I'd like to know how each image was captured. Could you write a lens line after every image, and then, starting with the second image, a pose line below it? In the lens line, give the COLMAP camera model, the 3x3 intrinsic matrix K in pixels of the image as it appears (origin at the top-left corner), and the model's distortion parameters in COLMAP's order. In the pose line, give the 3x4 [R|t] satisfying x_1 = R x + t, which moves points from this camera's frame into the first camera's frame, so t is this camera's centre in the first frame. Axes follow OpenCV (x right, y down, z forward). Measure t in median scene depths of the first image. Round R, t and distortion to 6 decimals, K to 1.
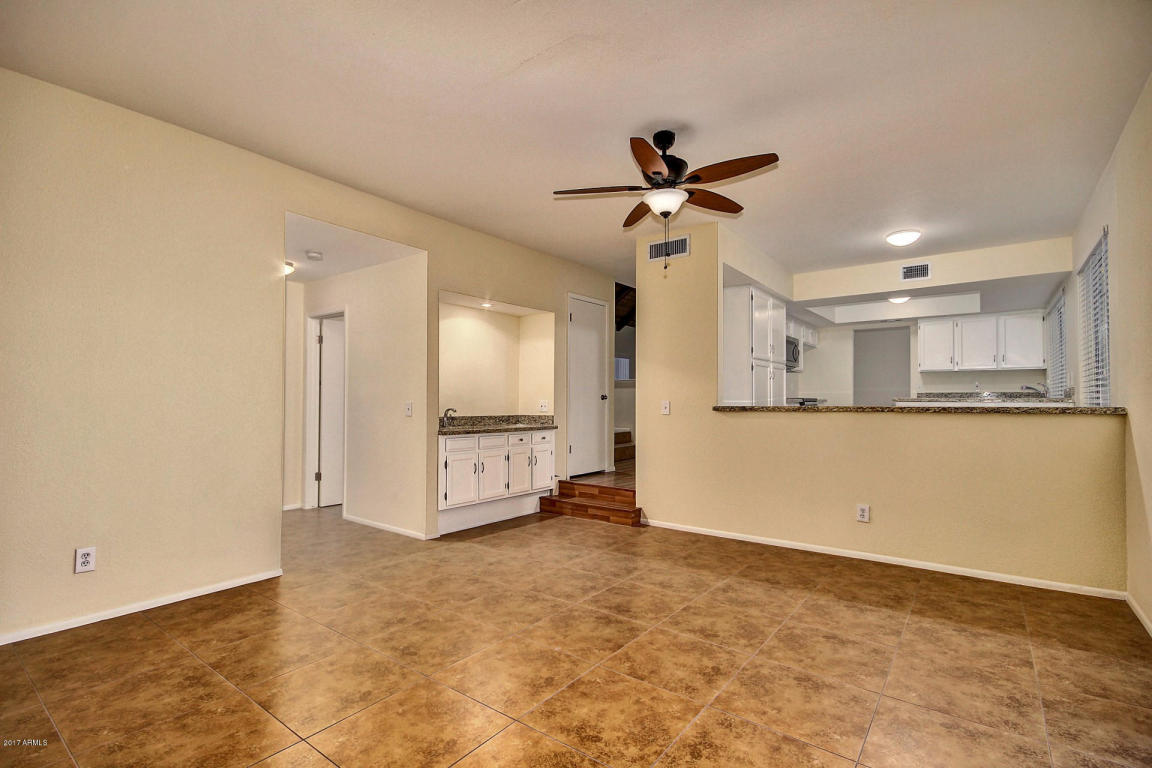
lens RADIAL K [[531.7, 0, 576.2], [0, 531.7, 392.7], [0, 0, 1]] dist [0.016477, -0.008848]
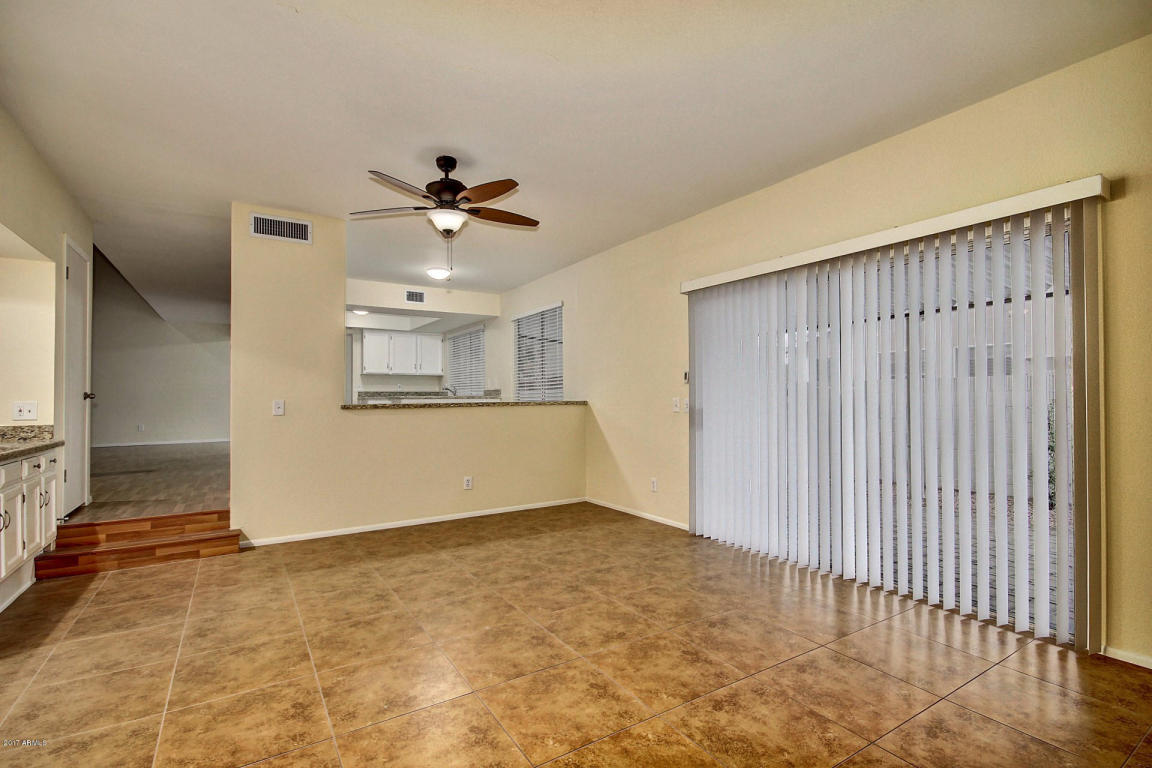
lens RADIAL K [[531.7, 0, 579.0], [0, 531.7, 389.9], [0, 0, 1]] dist [0.016477, -0.008848]
pose [[0.354074, 0.008469, 0.935179, -0.543496], [-0.007637, 0.999952, -0.006164, 0.000486], [-0.935186, -0.004959, 0.354121, 0.243058]]
